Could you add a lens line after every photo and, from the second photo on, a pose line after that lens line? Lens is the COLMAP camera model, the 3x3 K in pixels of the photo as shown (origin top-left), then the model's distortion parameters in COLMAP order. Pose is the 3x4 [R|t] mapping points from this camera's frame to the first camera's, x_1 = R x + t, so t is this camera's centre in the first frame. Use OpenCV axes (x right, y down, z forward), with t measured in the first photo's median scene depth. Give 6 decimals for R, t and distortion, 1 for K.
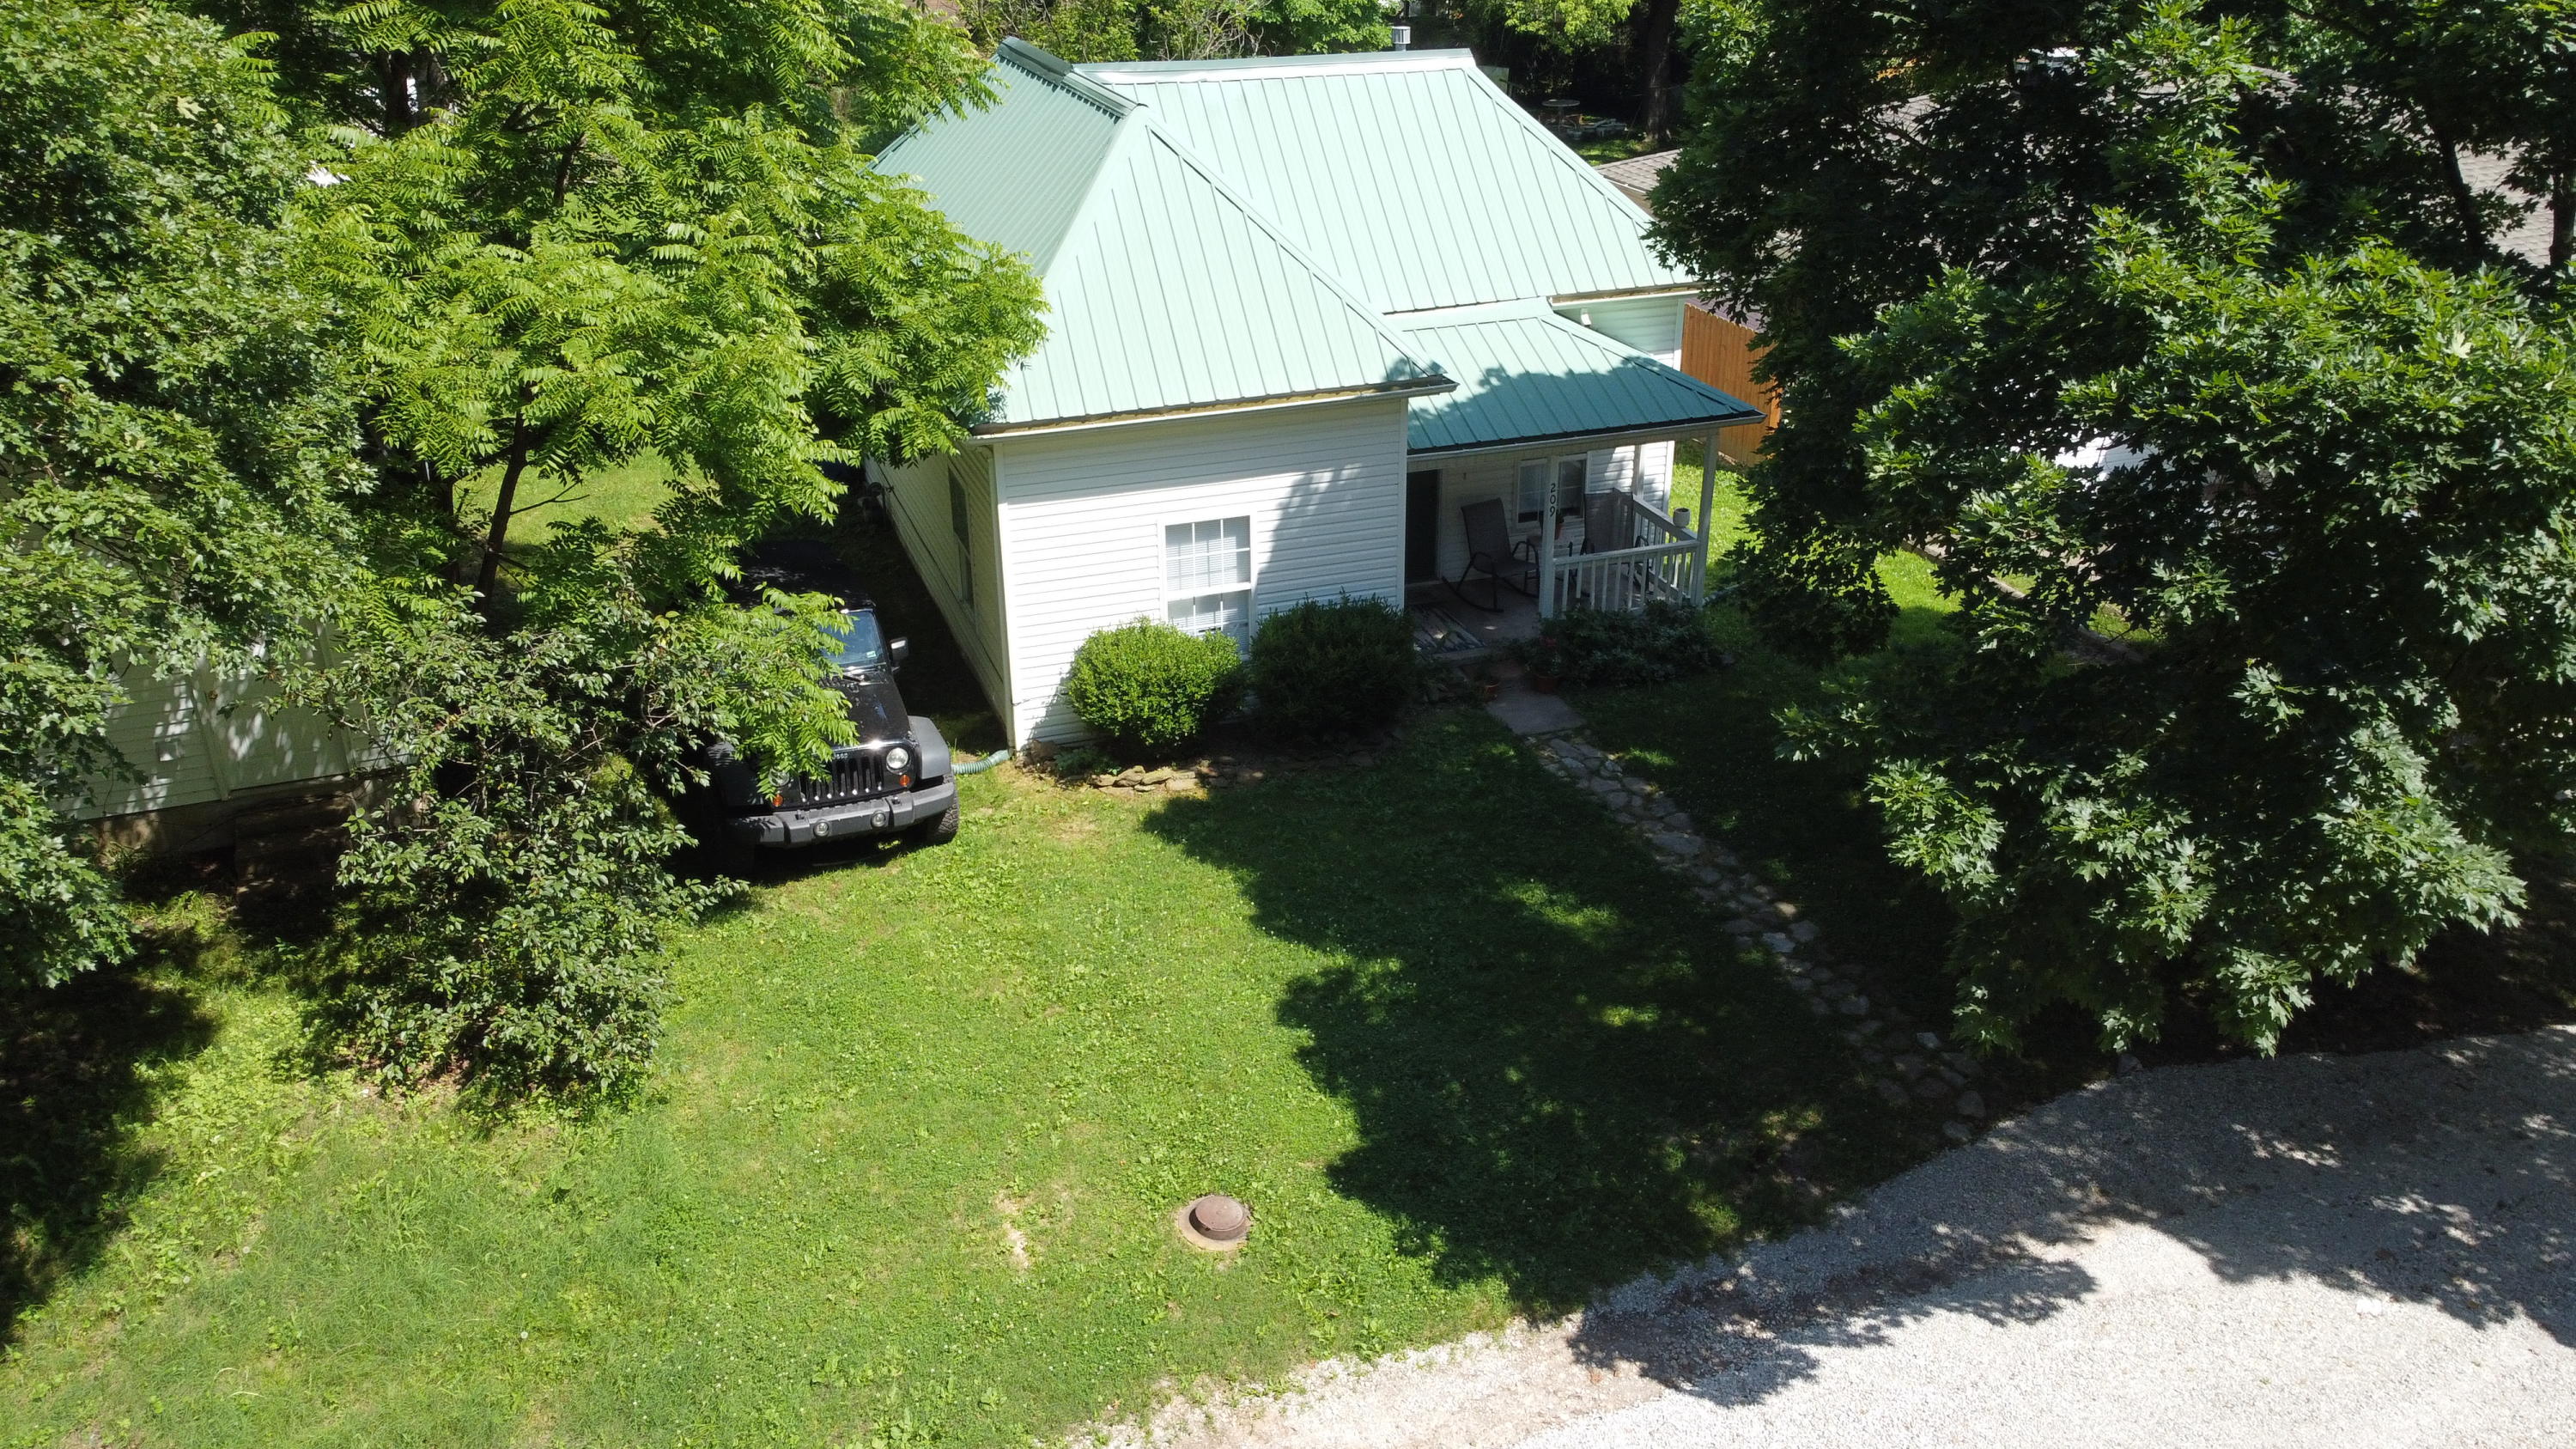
lens RADIAL K [[1934.7, 0, 1288.0], [0, 1934.7, 724.5], [0, 0, 1]] dist [0.006637, 0.005750]
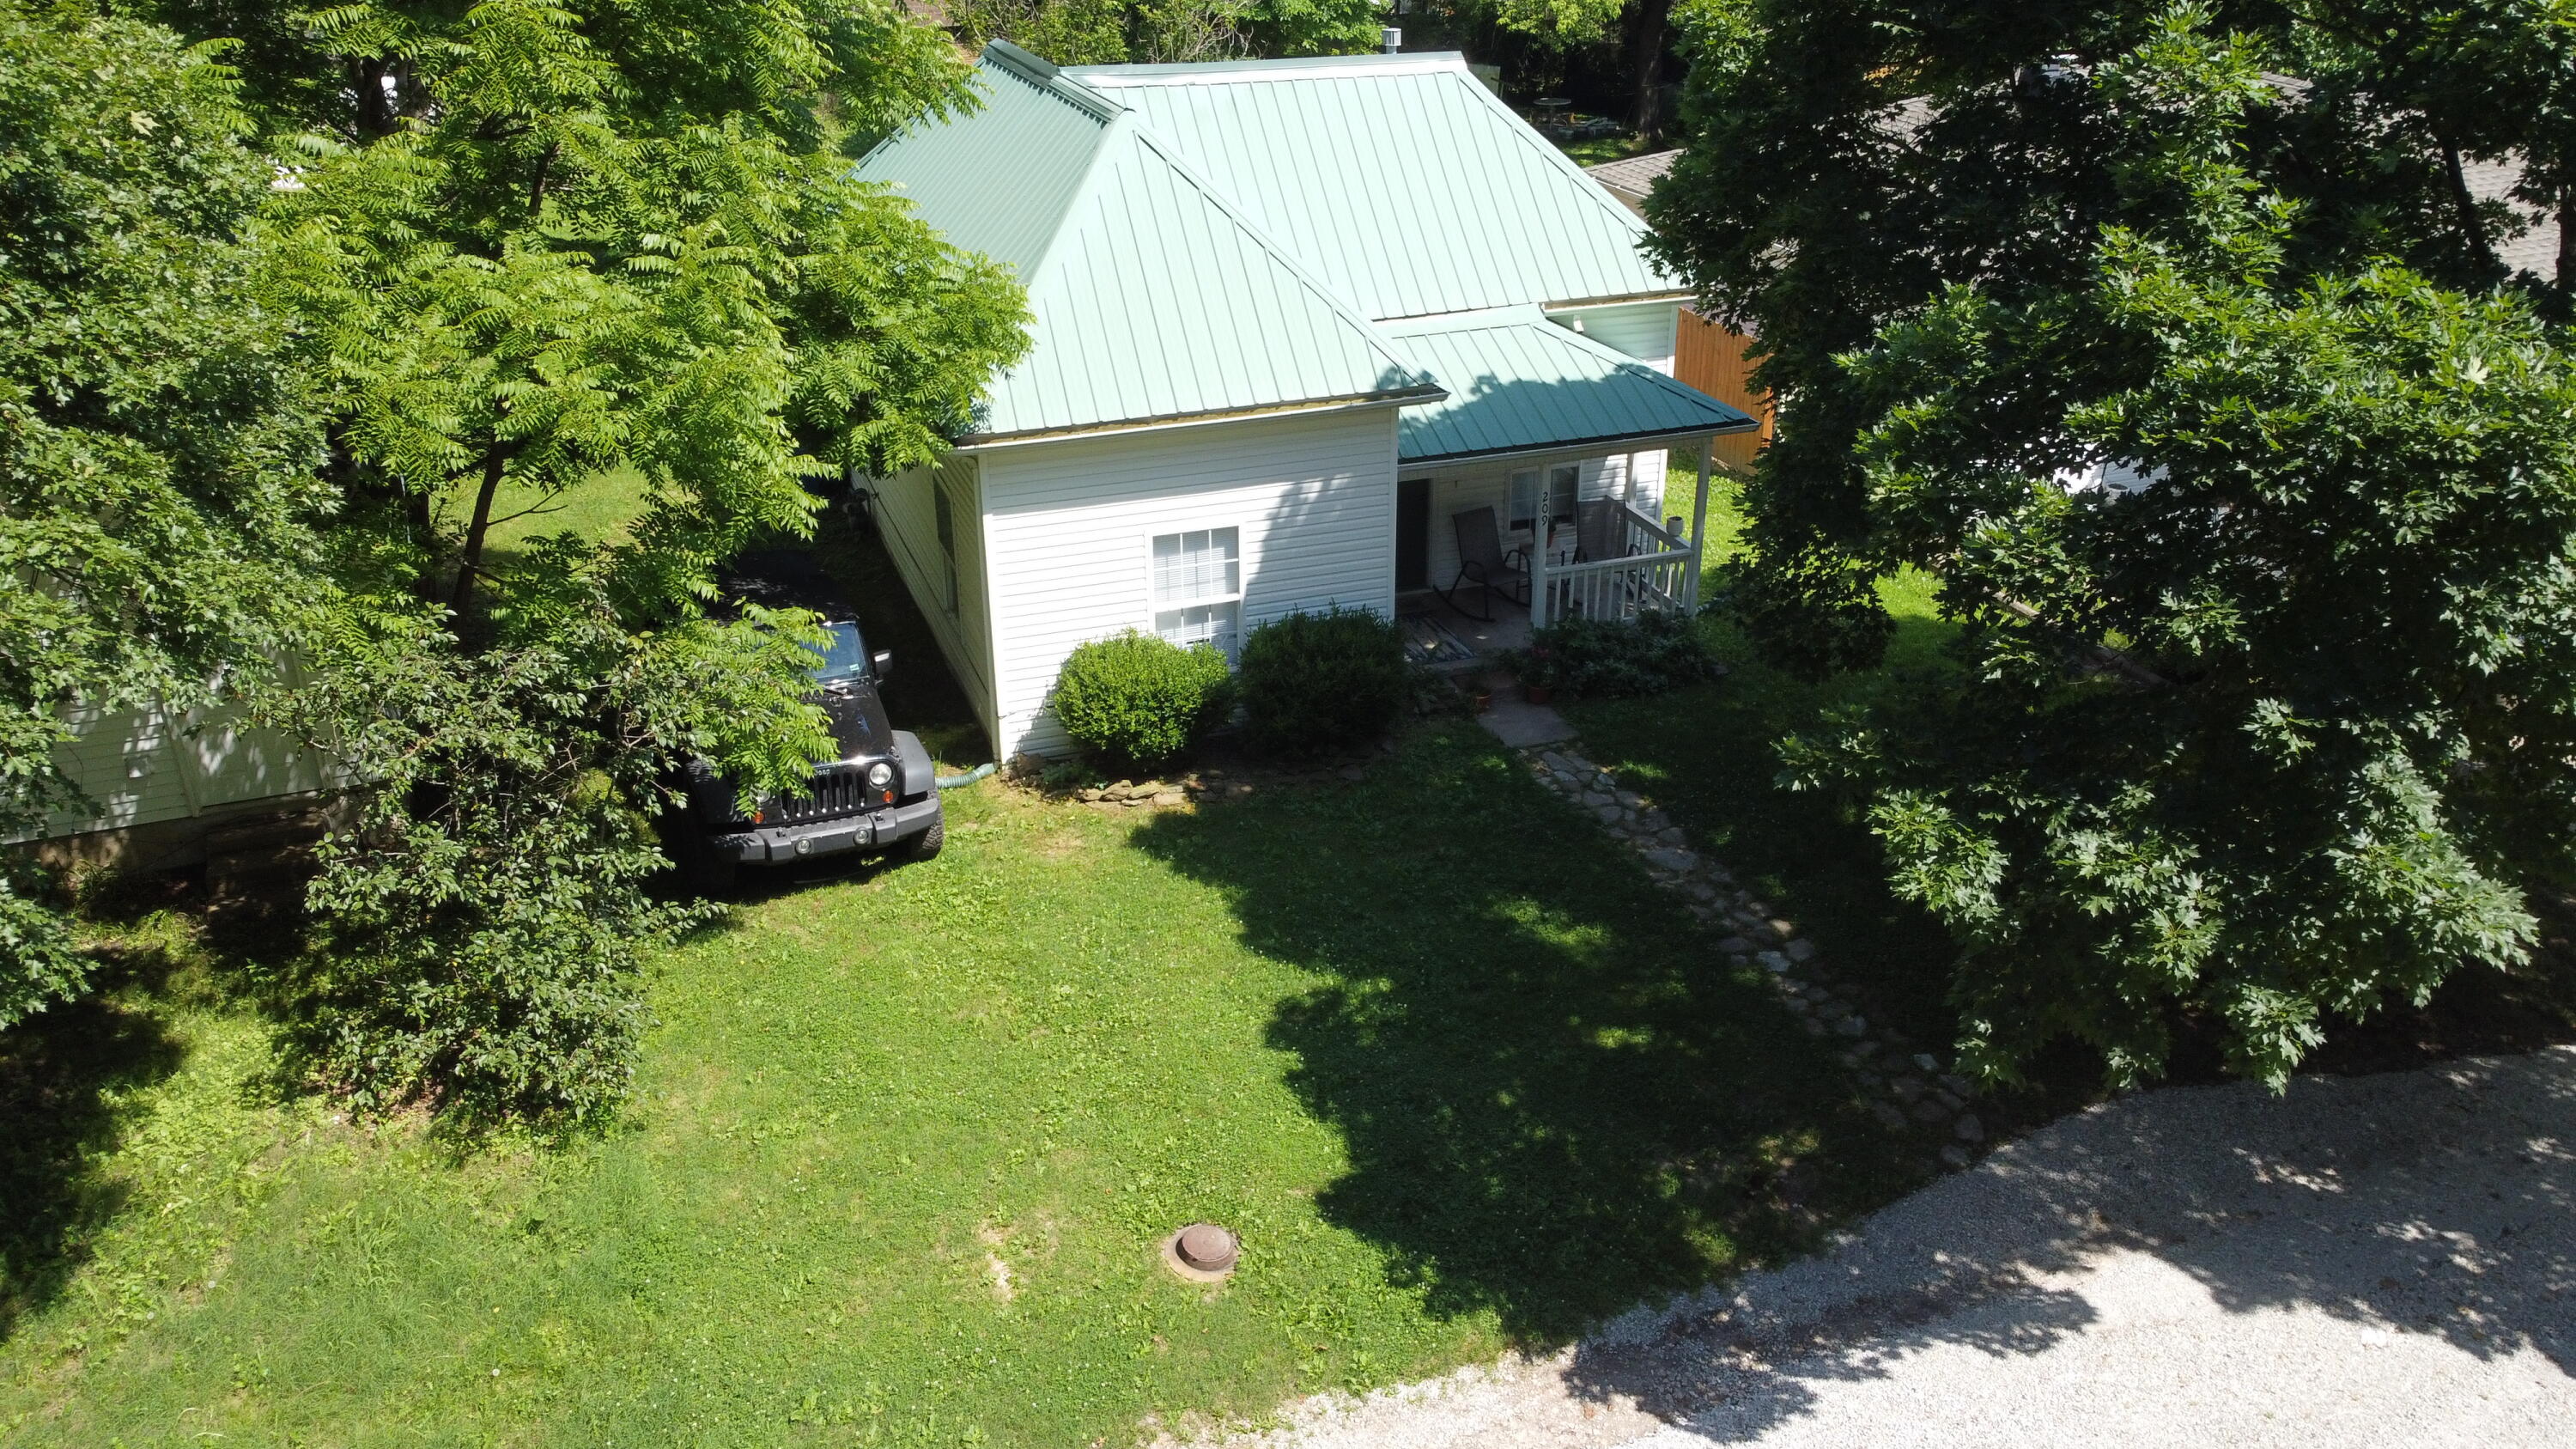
lens RADIAL K [[1934.7, 0, 1288.0], [0, 1934.7, 724.5], [0, 0, 1]] dist [0.006637, 0.005750]
pose [[0.999989, -0.000124, 0.004609, 0.001408], [0.000112, 0.999997, 0.002493, -0.012911], [-0.004609, -0.002493, 0.999986, 0.017504]]
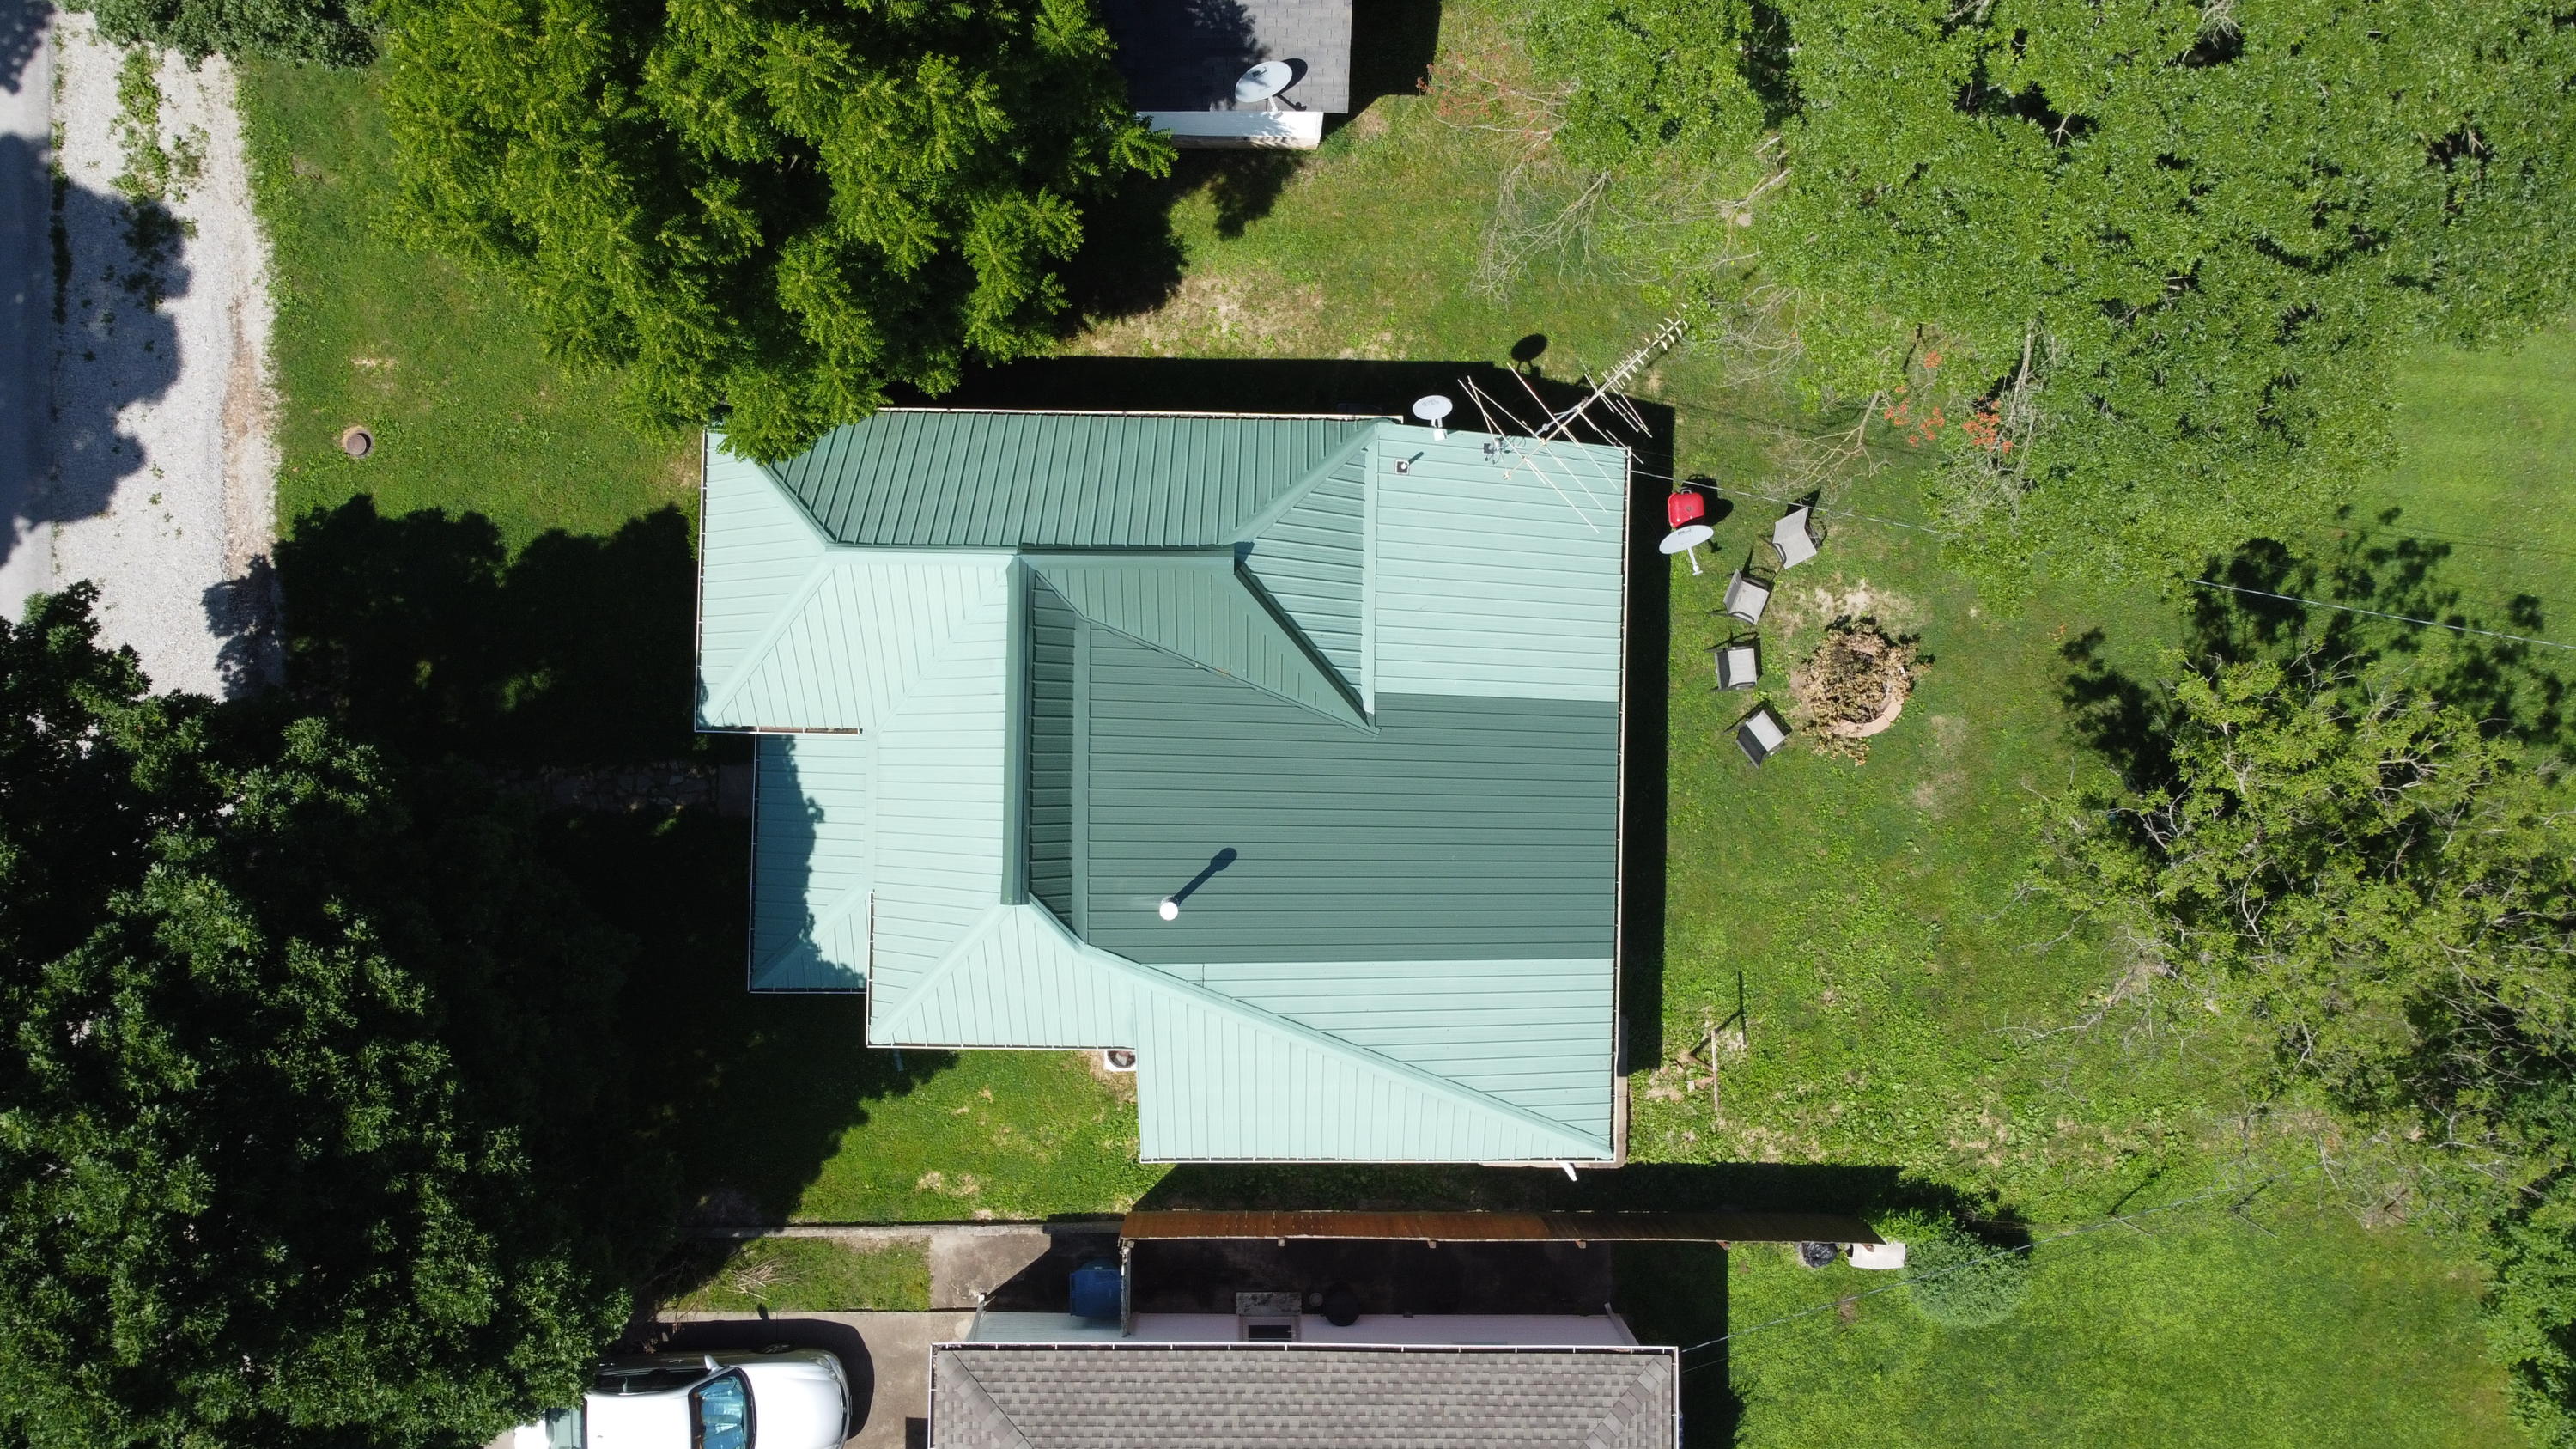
lens RADIAL K [[1934.7, 0, 1288.0], [0, 1934.7, 724.5], [0, 0, 1]] dist [0.006637, 0.005750]
pose [[-0.352697, 0.935669, 0.011321, -0.141663], [-0.445212, -0.178438, 0.877466, -2.399326], [0.823038, 0.304439, 0.479506, 0.886312]]
